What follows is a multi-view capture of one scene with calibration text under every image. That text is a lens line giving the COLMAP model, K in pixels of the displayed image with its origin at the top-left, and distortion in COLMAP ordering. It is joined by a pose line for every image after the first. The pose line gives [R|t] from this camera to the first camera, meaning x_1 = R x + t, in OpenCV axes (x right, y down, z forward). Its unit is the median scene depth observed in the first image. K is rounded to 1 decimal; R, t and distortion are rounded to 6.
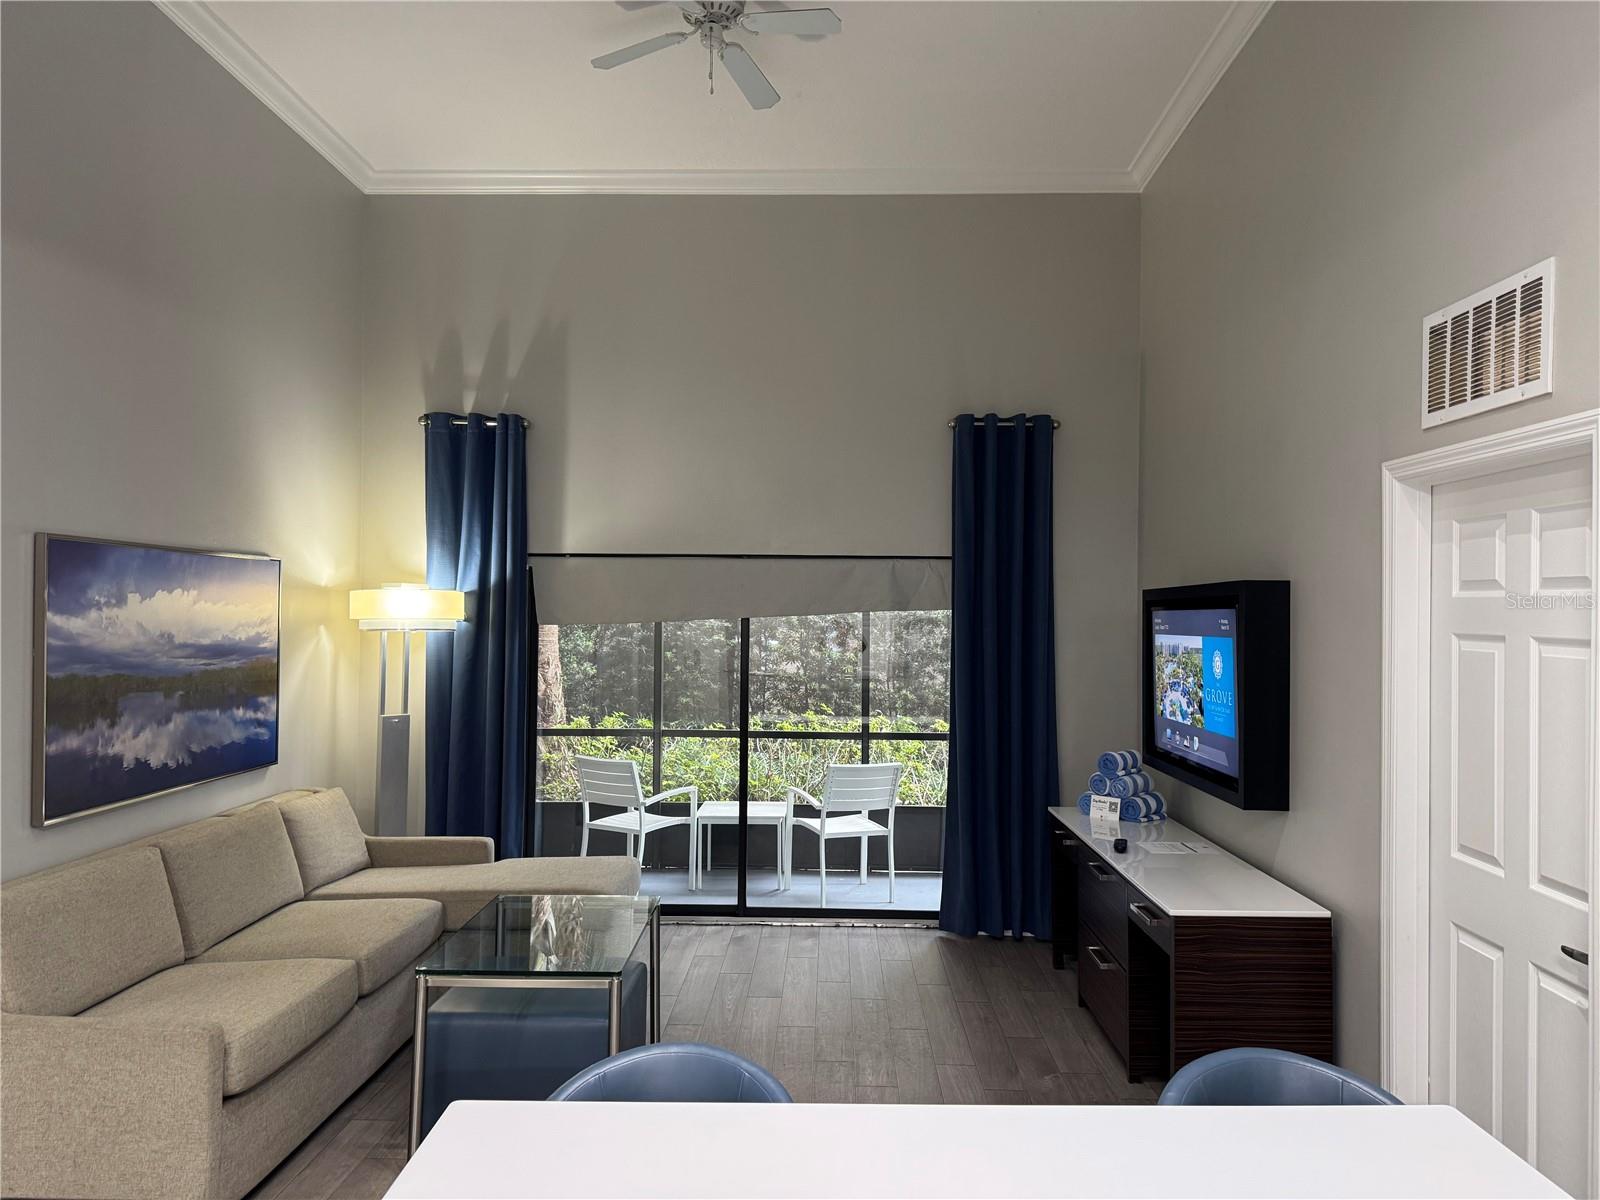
lens RADIAL K [[1126.3, 0, 800.0], [0, 1126.3, 600.0], [0, 0, 1]] dist [0.041632, -0.030059]
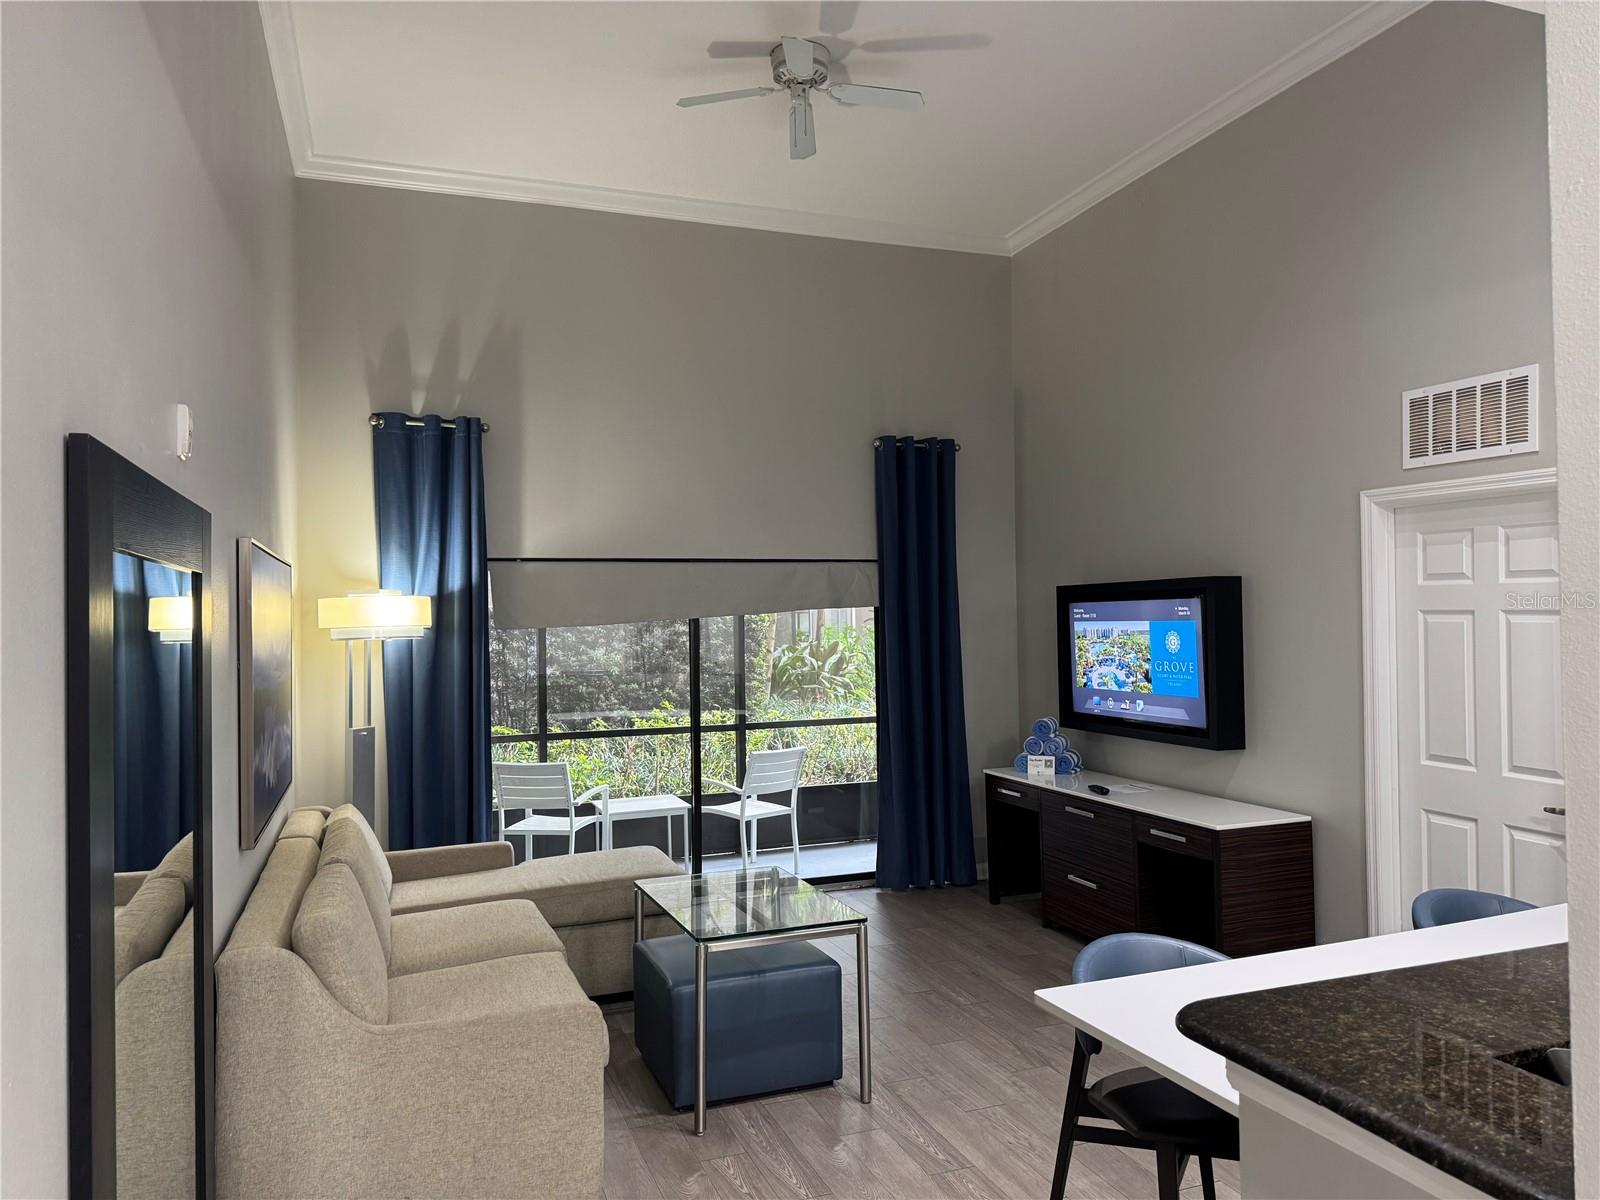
lens RADIAL K [[1126.3, 0, 800.0], [0, 1126.3, 600.0], [0, 0, 1]] dist [0.041632, -0.030059]
pose [[0.926371, -0.017703, 0.376197, -0.386728], [0.018993, 0.999820, 0.000278, 0.000575], [-0.376134, 0.006888, 0.926540, -0.026305]]
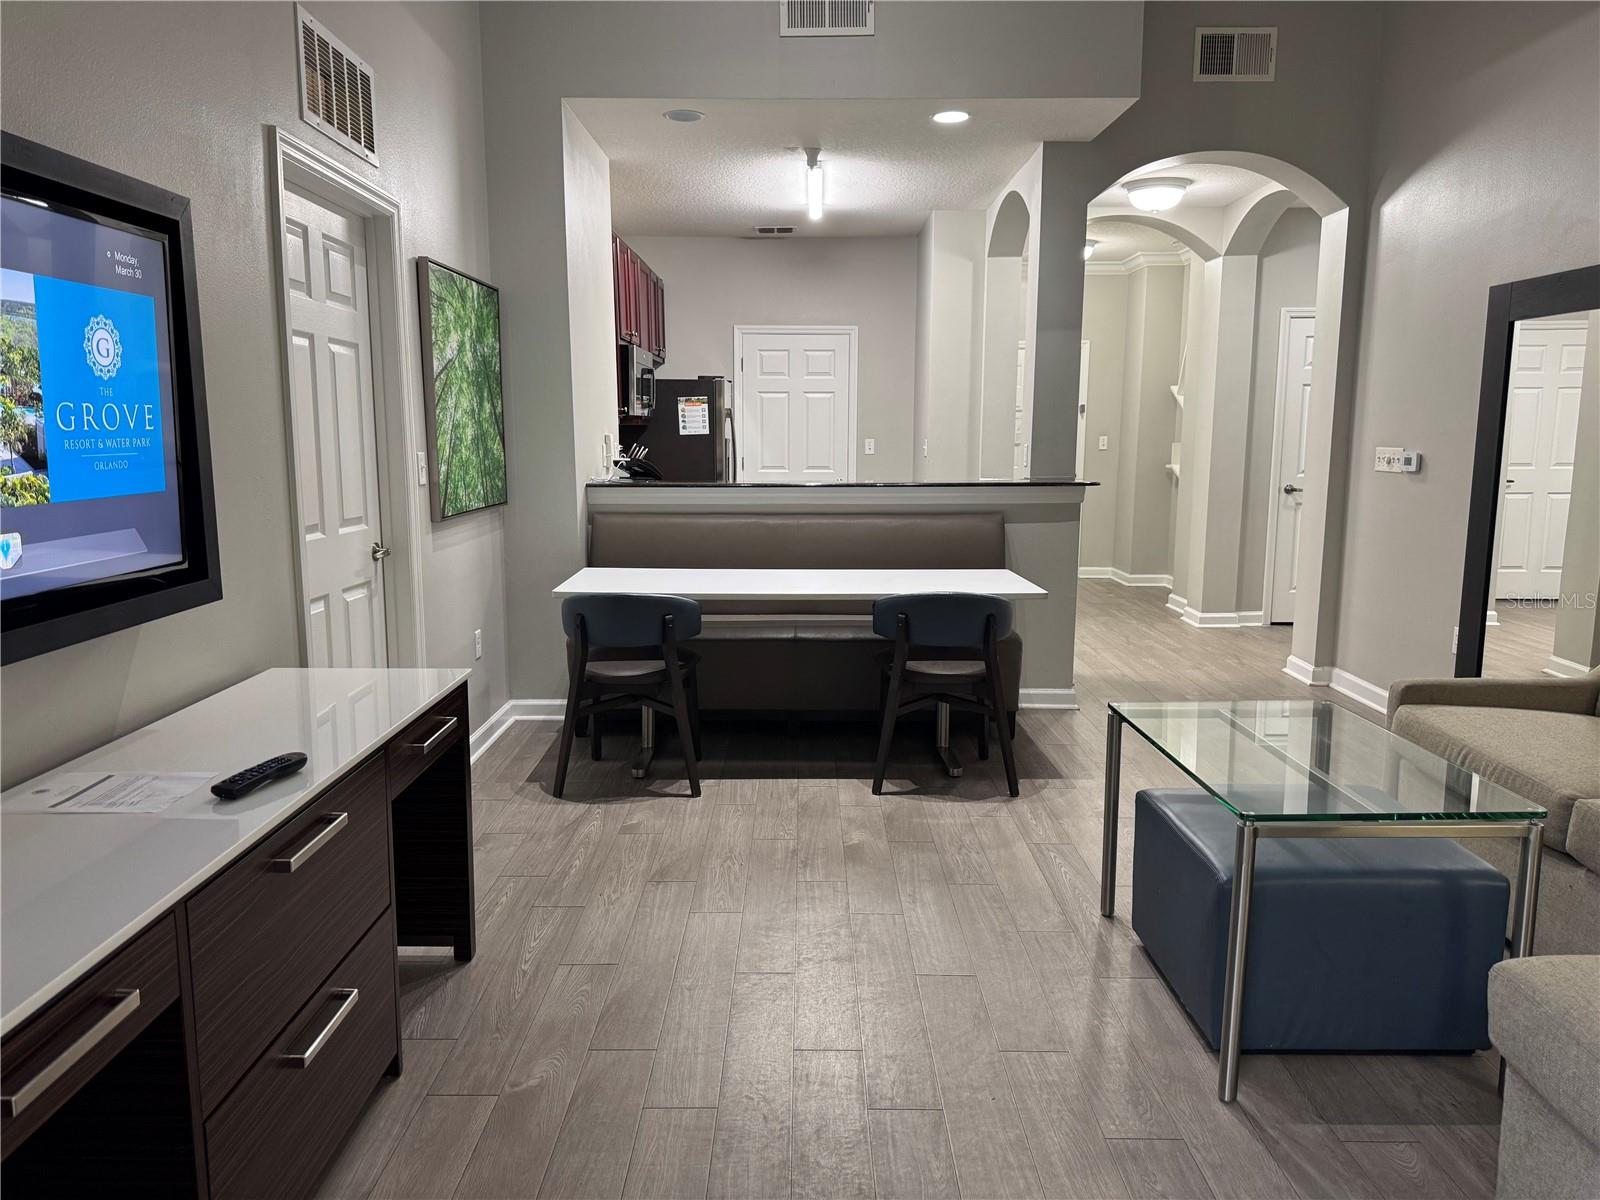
lens RADIAL K [[1126.3, 0, 800.0], [0, 1126.3, 600.0], [0, 0, 1]] dist [0.041632, -0.030059]
pose [[-0.999588, -0.006763, -0.027889, 0.072397], [-0.010676, 0.989714, 0.142660, 0.068468], [0.026638, 0.142899, -0.989379, 1.129702]]
